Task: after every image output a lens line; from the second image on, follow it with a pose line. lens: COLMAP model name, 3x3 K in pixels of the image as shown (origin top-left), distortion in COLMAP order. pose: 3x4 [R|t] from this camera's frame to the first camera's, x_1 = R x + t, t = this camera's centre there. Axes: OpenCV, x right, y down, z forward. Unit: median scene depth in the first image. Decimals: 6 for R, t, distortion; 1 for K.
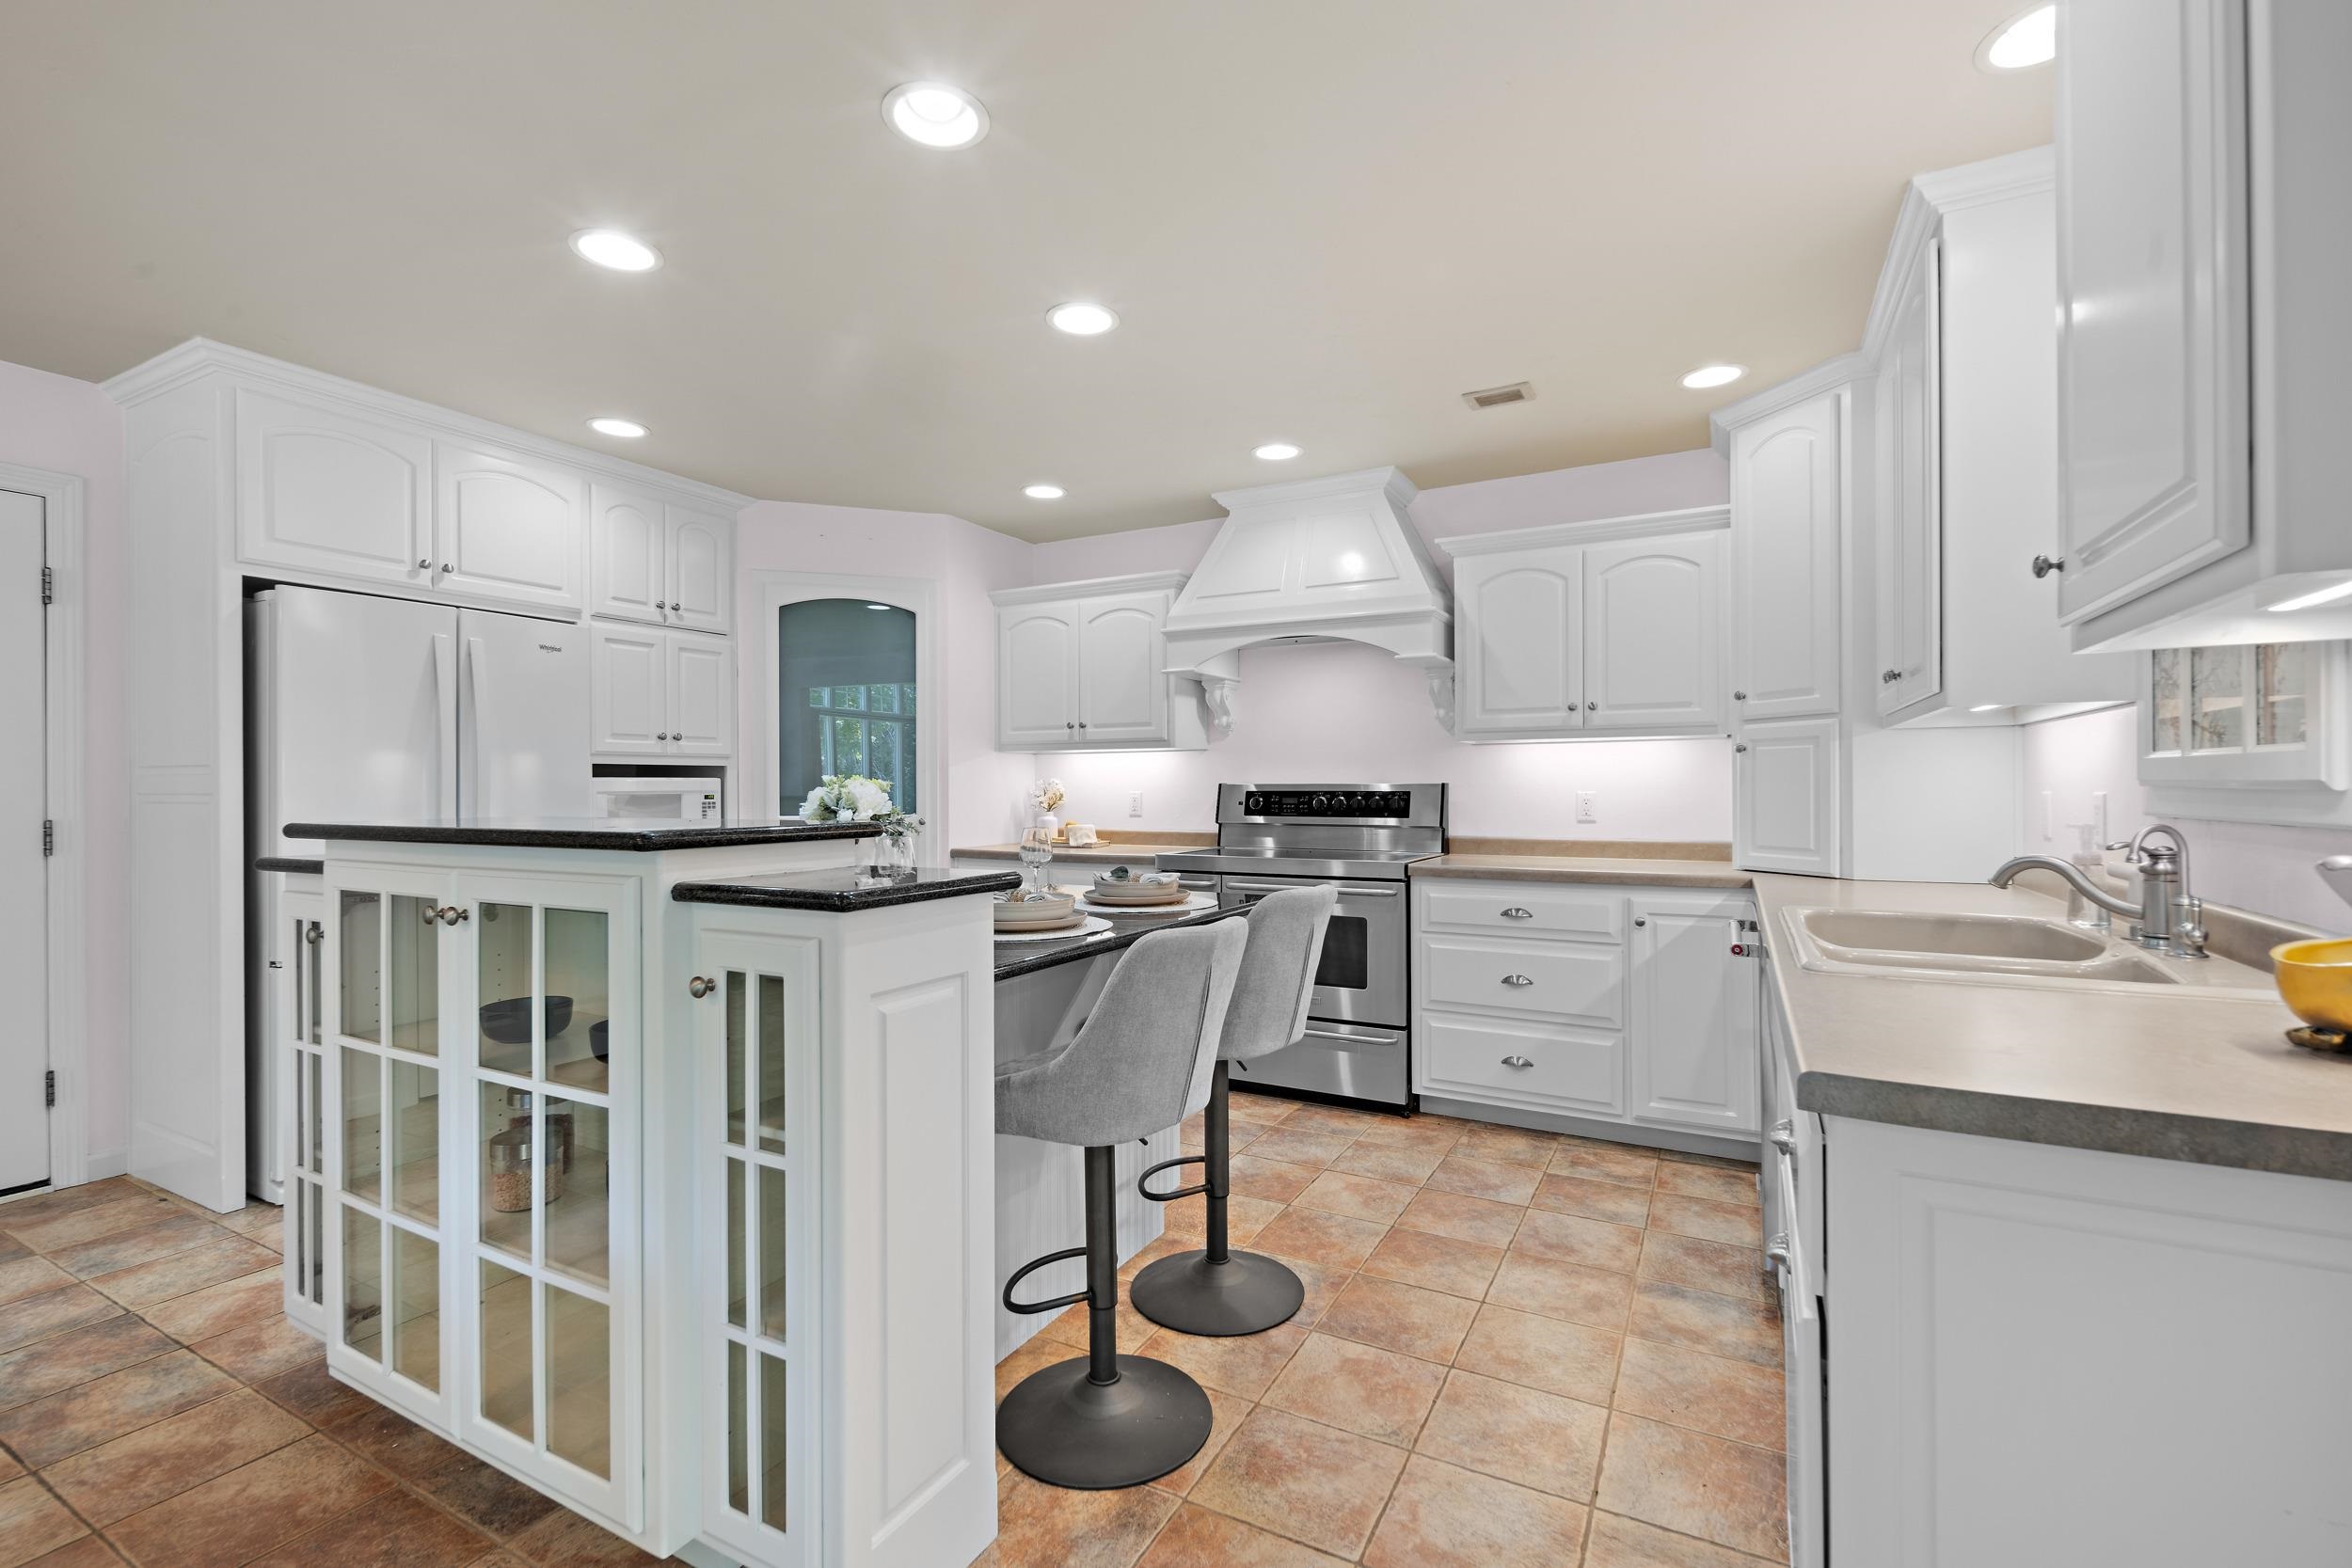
lens RADIAL K [[1029.1, 0, 1176.0], [0, 1029.1, 784.0], [0, 0, 1]] dist [-0.001498, -0.001004]
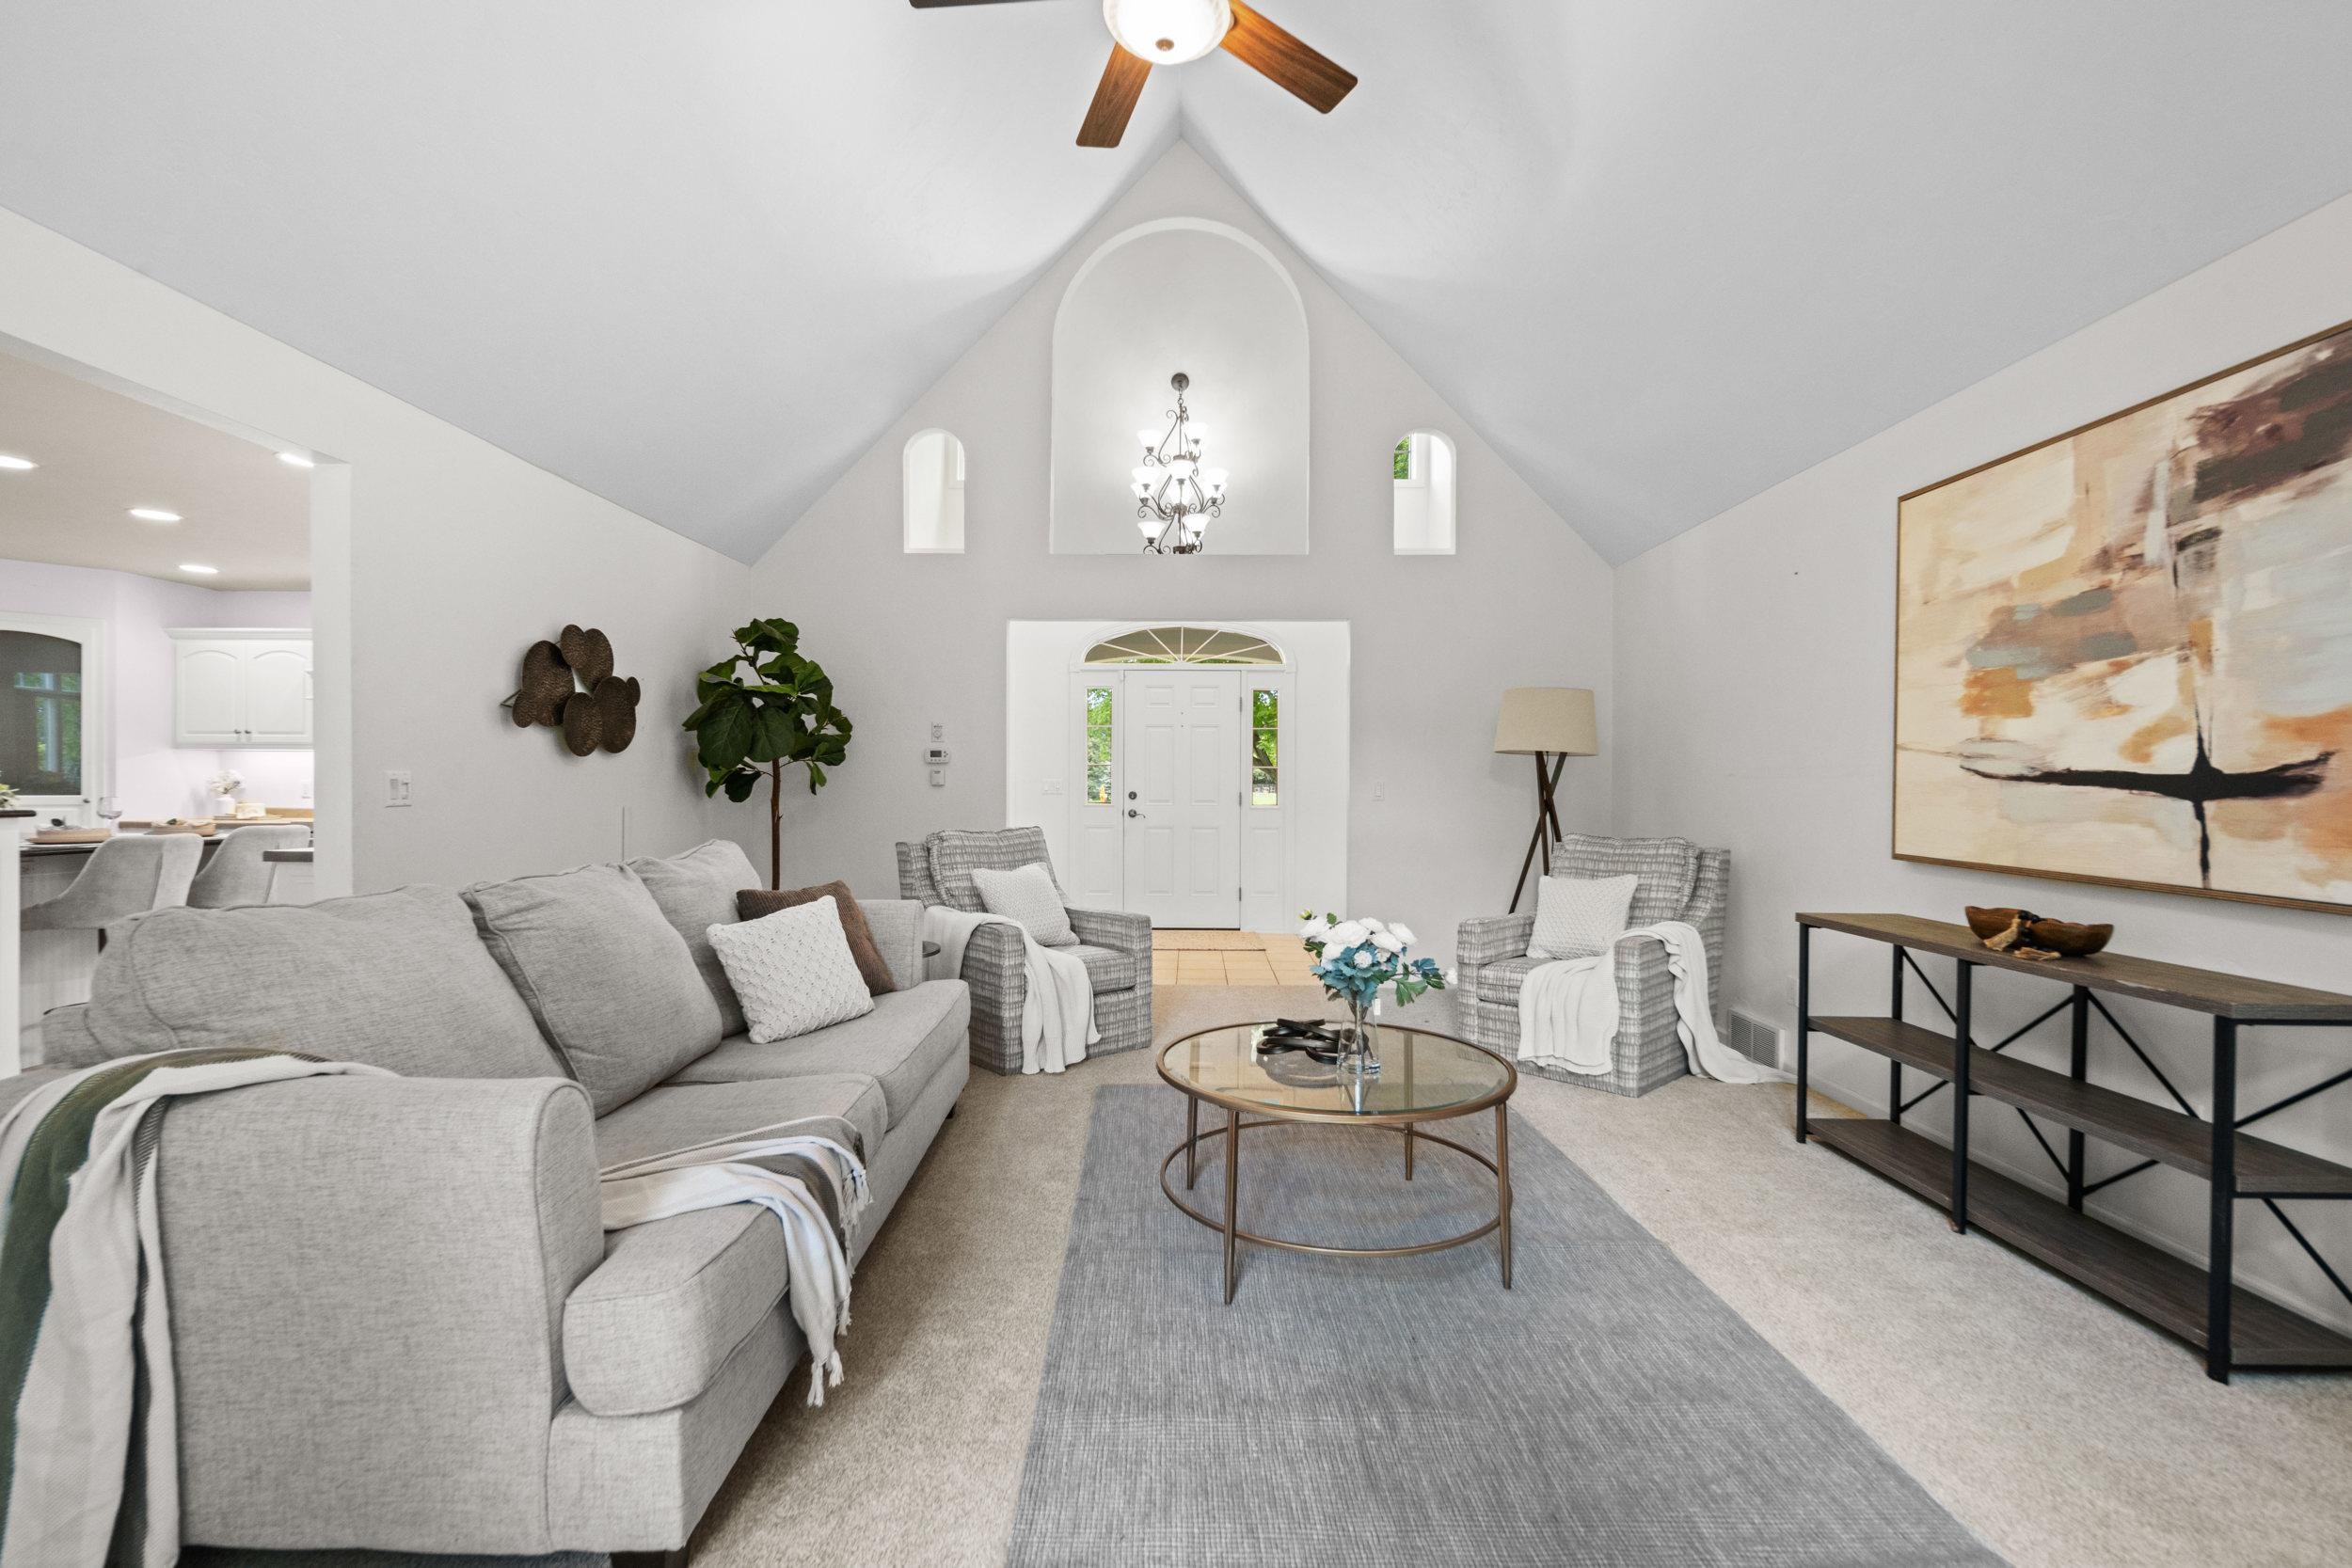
lens RADIAL K [[1029.1, 0, 1176.0], [0, 1029.1, 784.0], [0, 0, 1]] dist [-0.001498, -0.001004]
pose [[0.889580, 0.006263, 0.456736, 0.701746], [-0.008341, 0.999962, 0.002533, -0.001108], [-0.456703, -0.006063, 0.889599, -1.452635]]
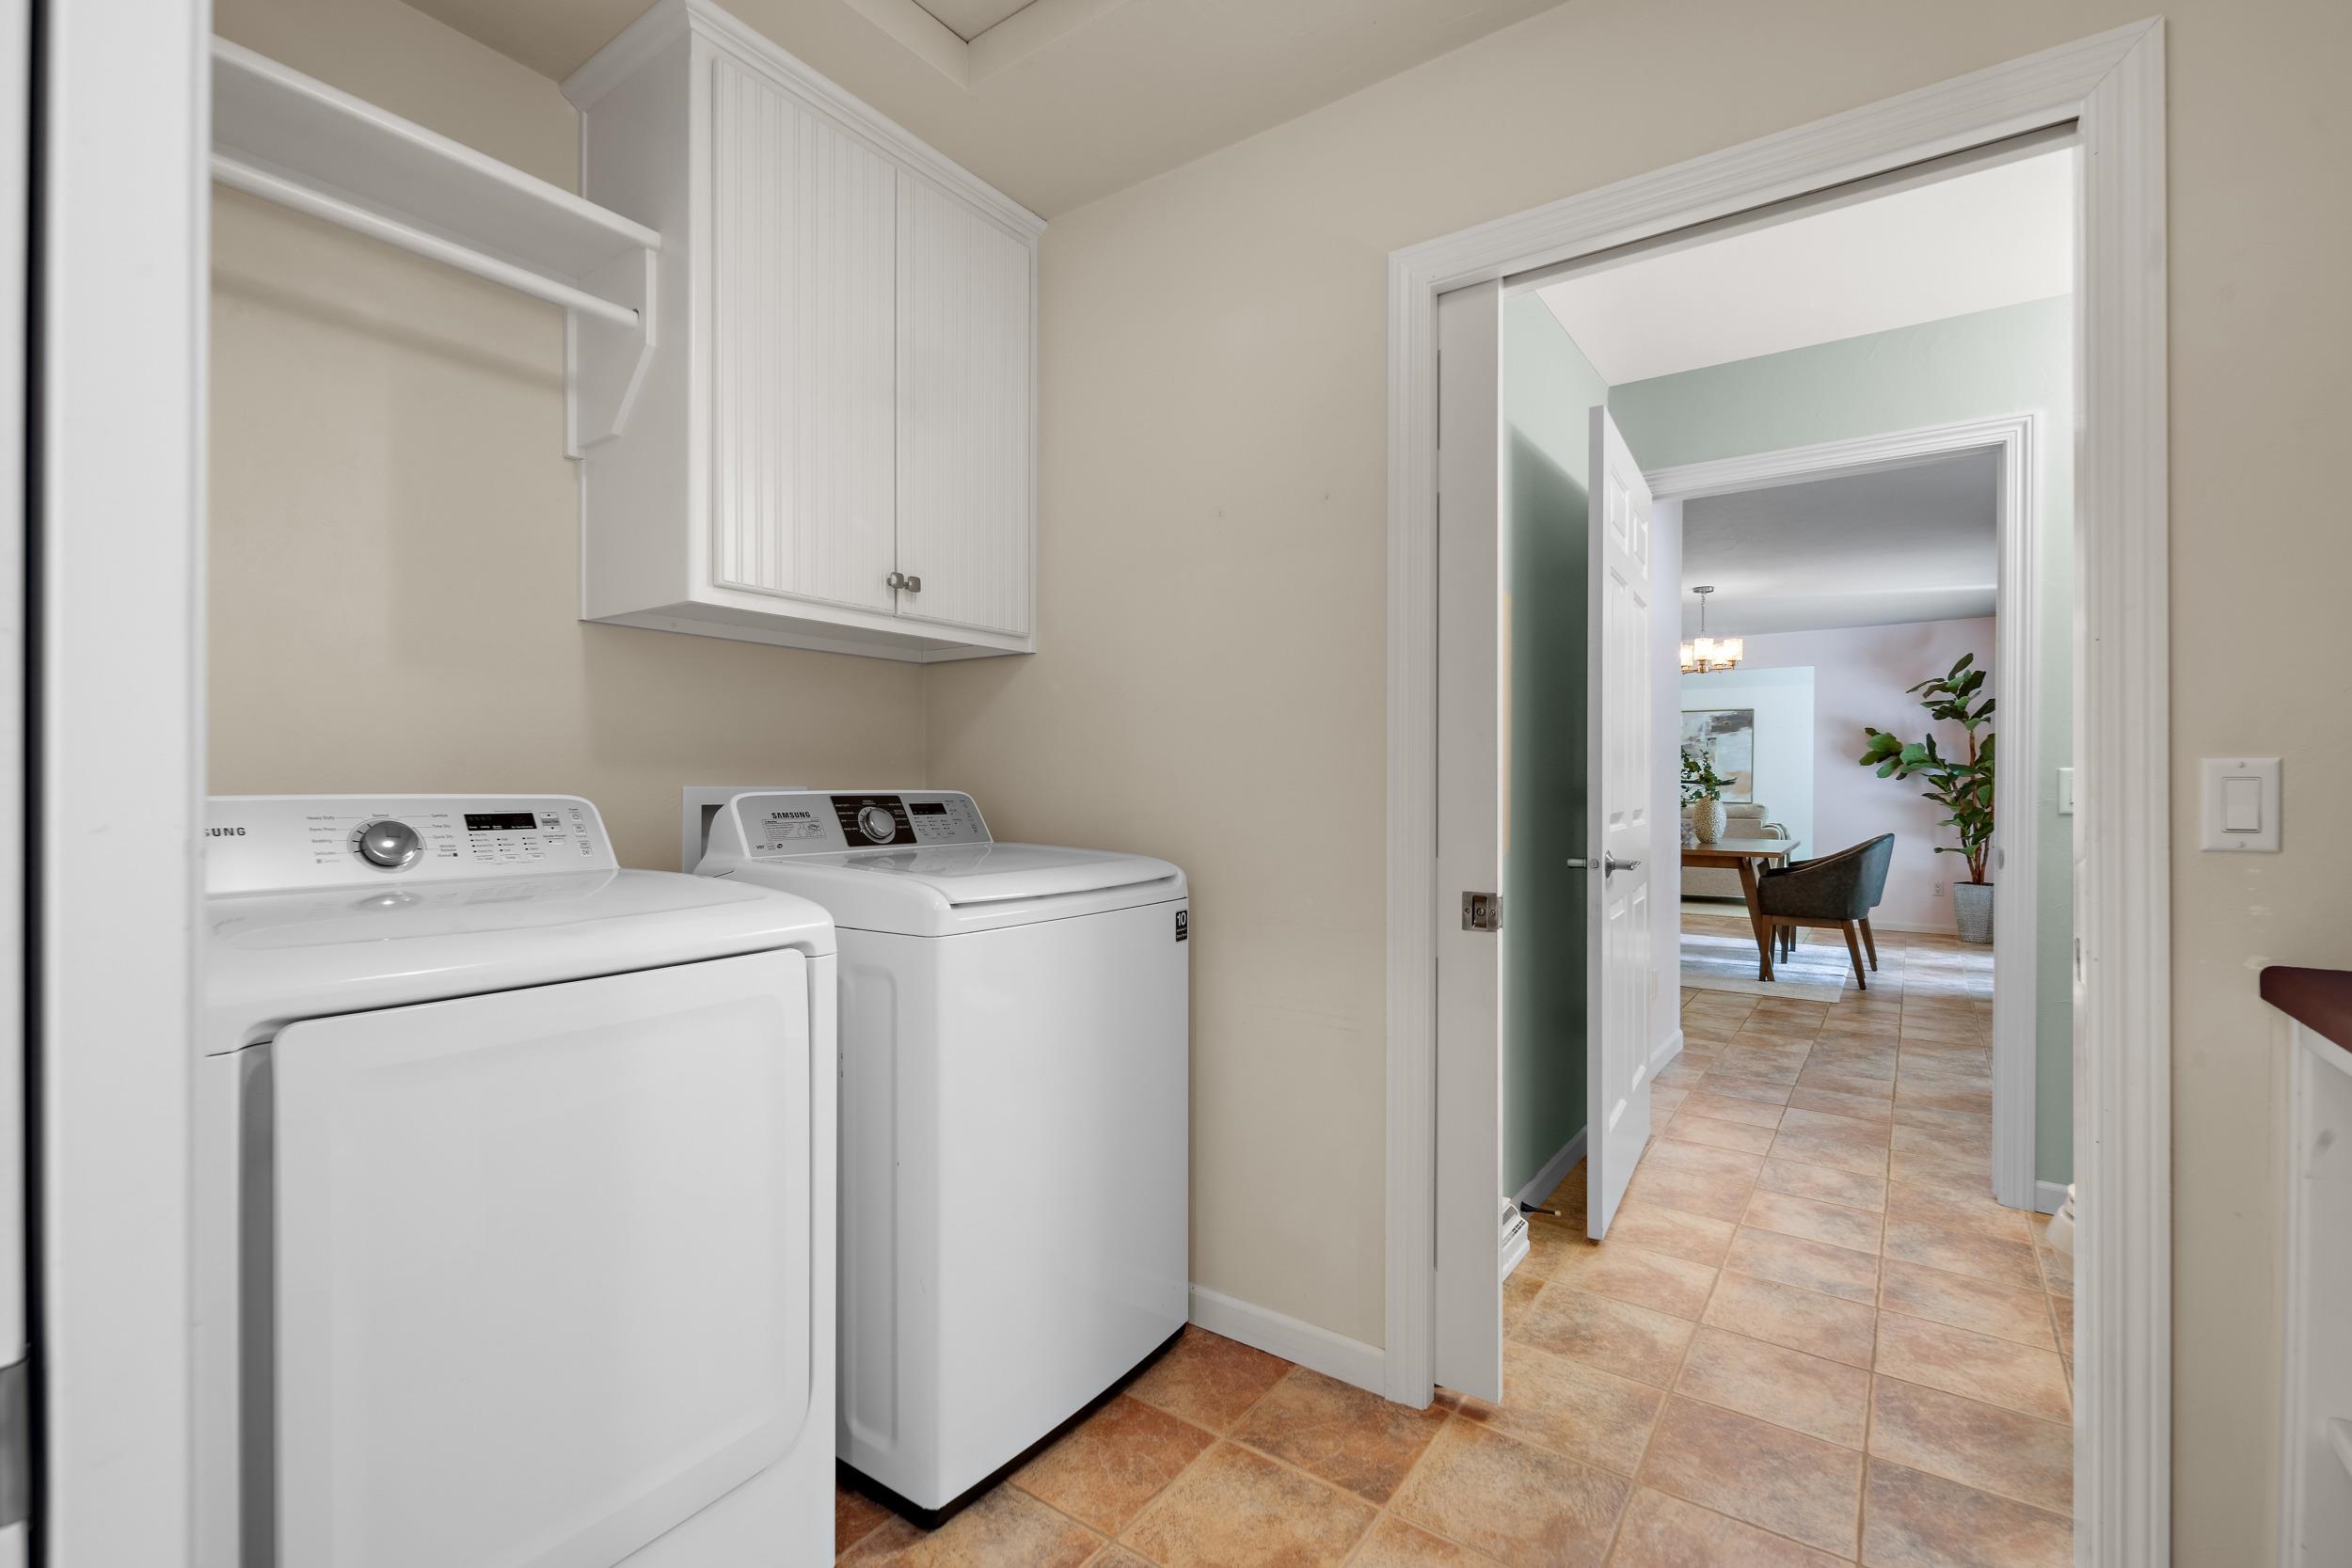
lens RADIAL K [[1029.1, 0, 1176.0], [0, 1029.1, 784.0], [0, 0, 1]] dist [-0.001498, -0.001004]
pose [[0.122286, 0.004628, 0.992484, -3.459454], [-0.004597, 0.999981, -0.004097, 0.031194], [-0.992484, -0.004062, 0.122305, 0.966727]]
